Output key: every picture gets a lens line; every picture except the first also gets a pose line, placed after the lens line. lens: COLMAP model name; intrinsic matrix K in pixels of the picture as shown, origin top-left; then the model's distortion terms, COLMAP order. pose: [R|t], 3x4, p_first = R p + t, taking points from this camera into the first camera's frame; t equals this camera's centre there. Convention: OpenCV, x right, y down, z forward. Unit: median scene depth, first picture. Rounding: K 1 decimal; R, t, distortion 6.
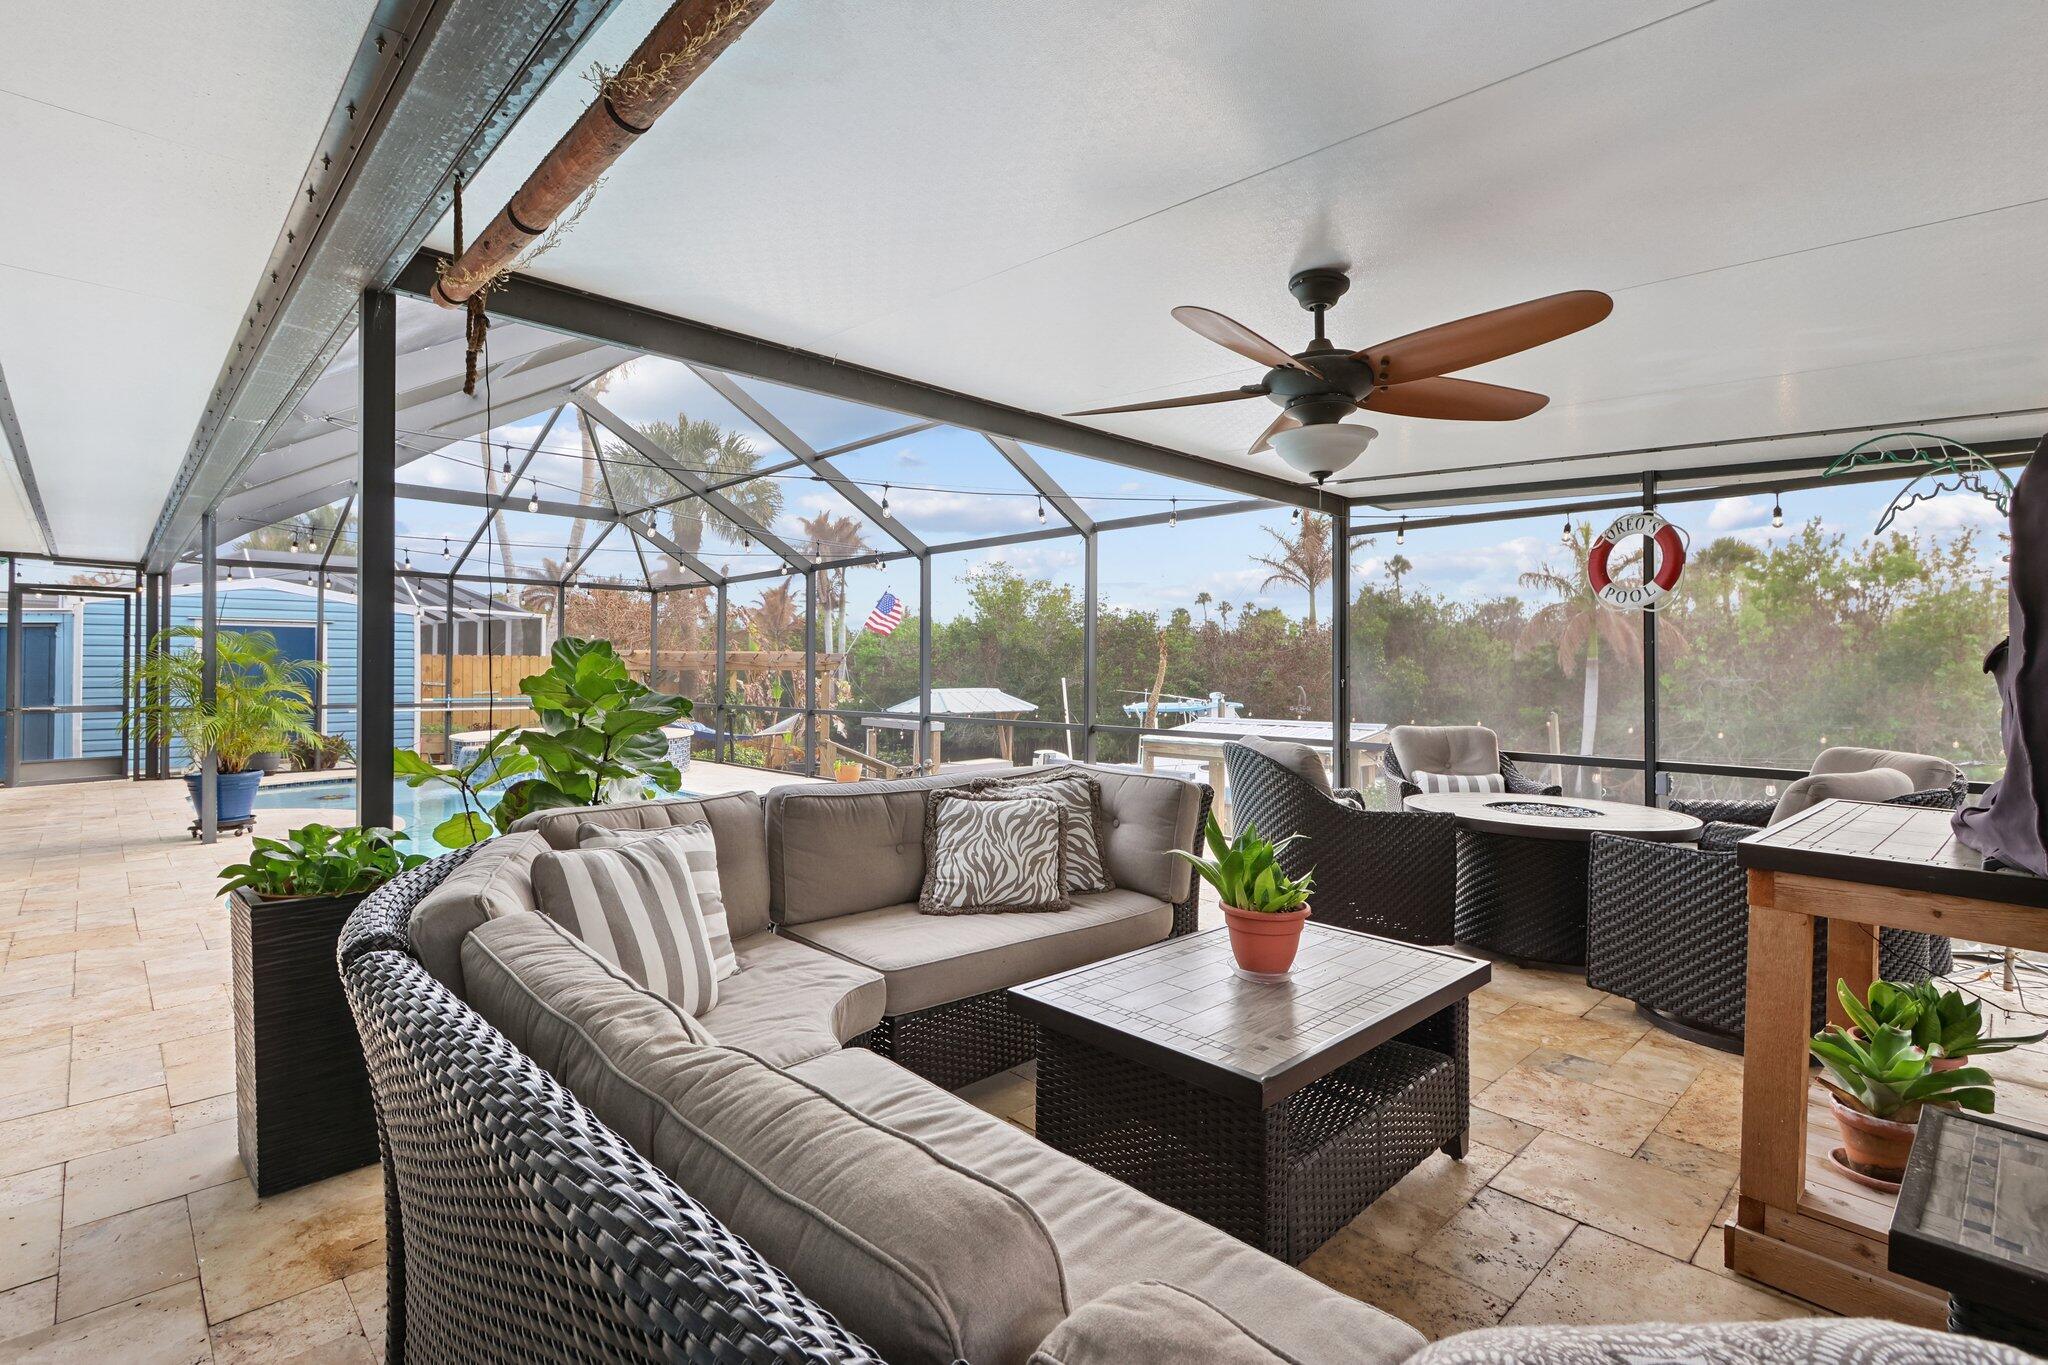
lens RADIAL K [[987.4, 0, 1016.4], [0, 987.4, 677.7], [0, 0, 1]] dist [0.001638, -0.000532]
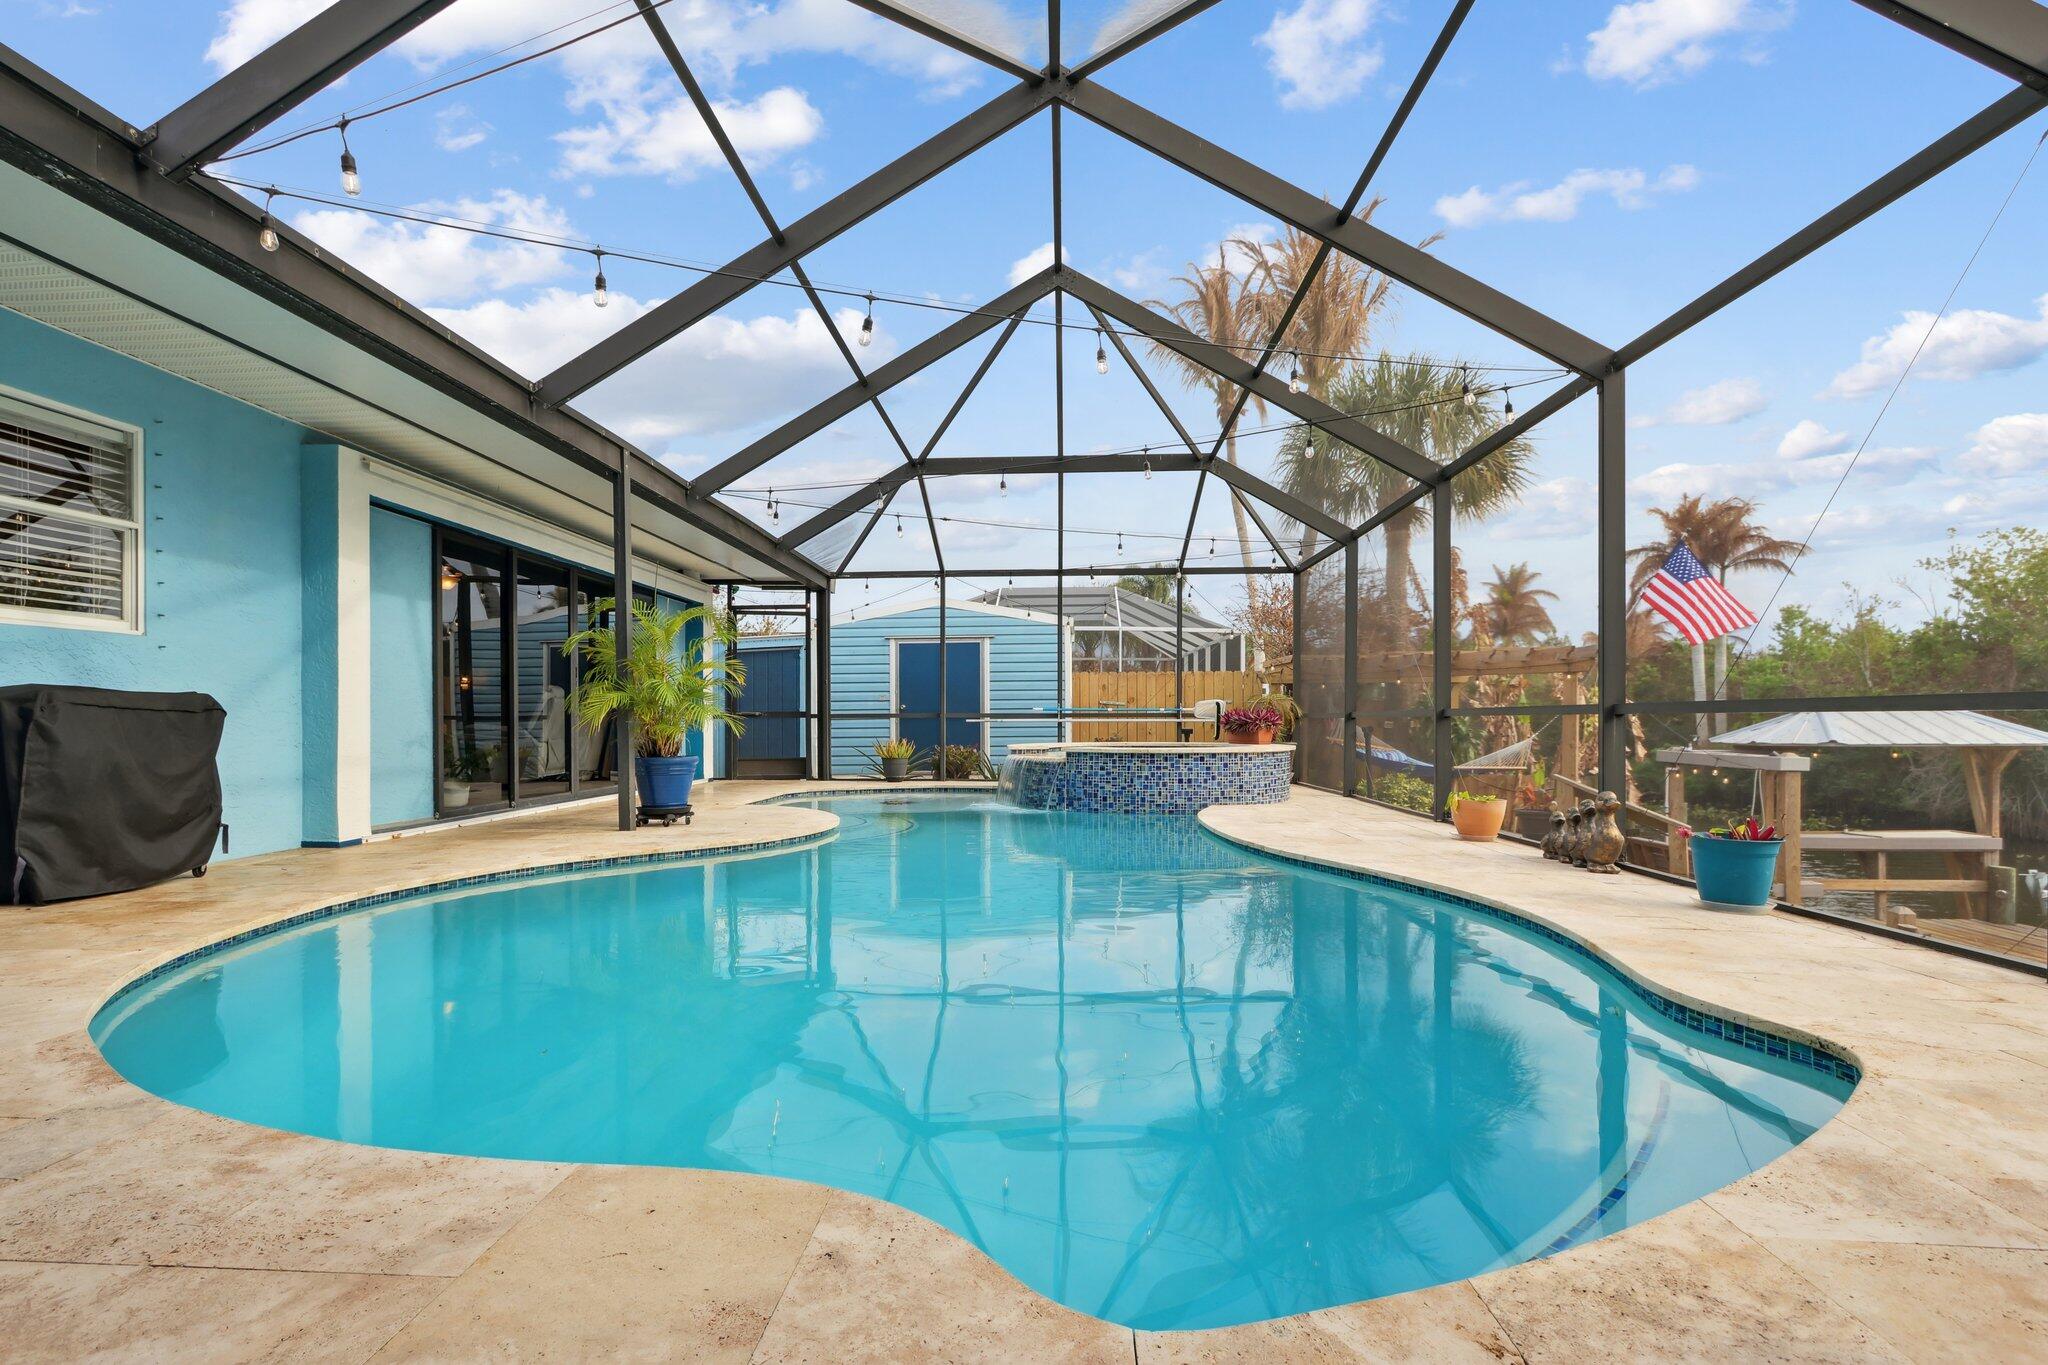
lens RADIAL K [[987.4, 0, 990.2], [0, 987.4, 733.0], [0, 0, 1]] dist [0.001638, -0.000532]
pose [[0.664783, 0.002675, -0.747032, 0.036976], [-0.000907, 0.999996, 0.002774, 0.028084], [0.747036, -0.001166, 0.664783, 0.243827]]
